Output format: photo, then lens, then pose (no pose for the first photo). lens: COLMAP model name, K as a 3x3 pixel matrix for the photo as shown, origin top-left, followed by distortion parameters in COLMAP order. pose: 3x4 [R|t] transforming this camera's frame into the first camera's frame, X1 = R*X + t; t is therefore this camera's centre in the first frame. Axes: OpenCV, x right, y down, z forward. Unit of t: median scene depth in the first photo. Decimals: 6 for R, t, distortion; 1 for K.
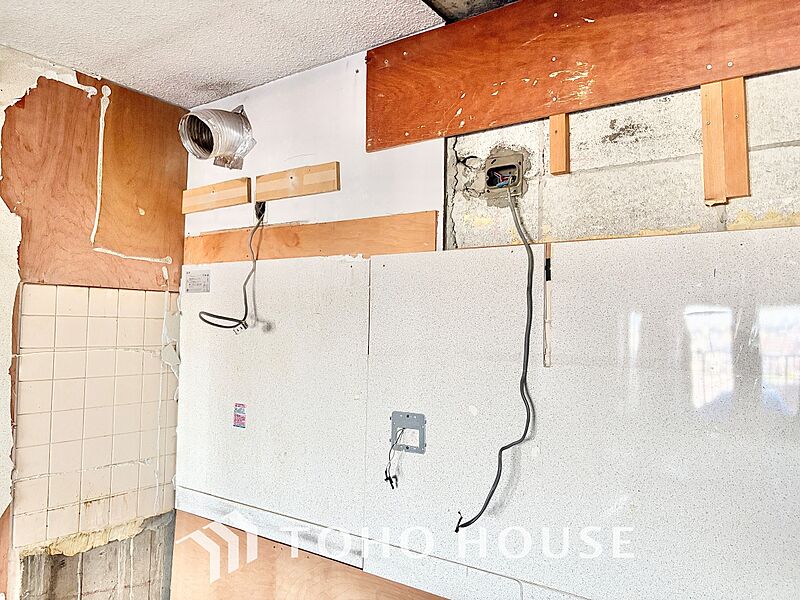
lens RADIAL K [[610.3, 0, 401.9], [0, 610.3, 298.4], [0, 0, 1]] dist [0.035151, -0.036275]
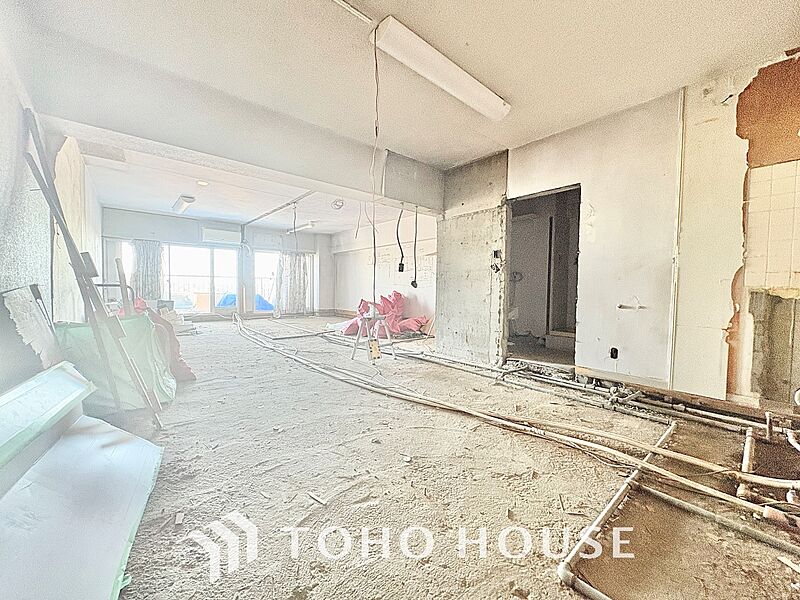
lens RADIAL K [[318.5, 0, 400.3], [0, 318.5, 299.6], [0, 0, 1]] dist [0.001023, 0.000109]
pose [[-0.234046, 0.019231, -0.972035, 0.805167], [0.024432, 0.999605, 0.013893, 0.398425], [0.971918, -0.020497, -0.234423, 0.029589]]
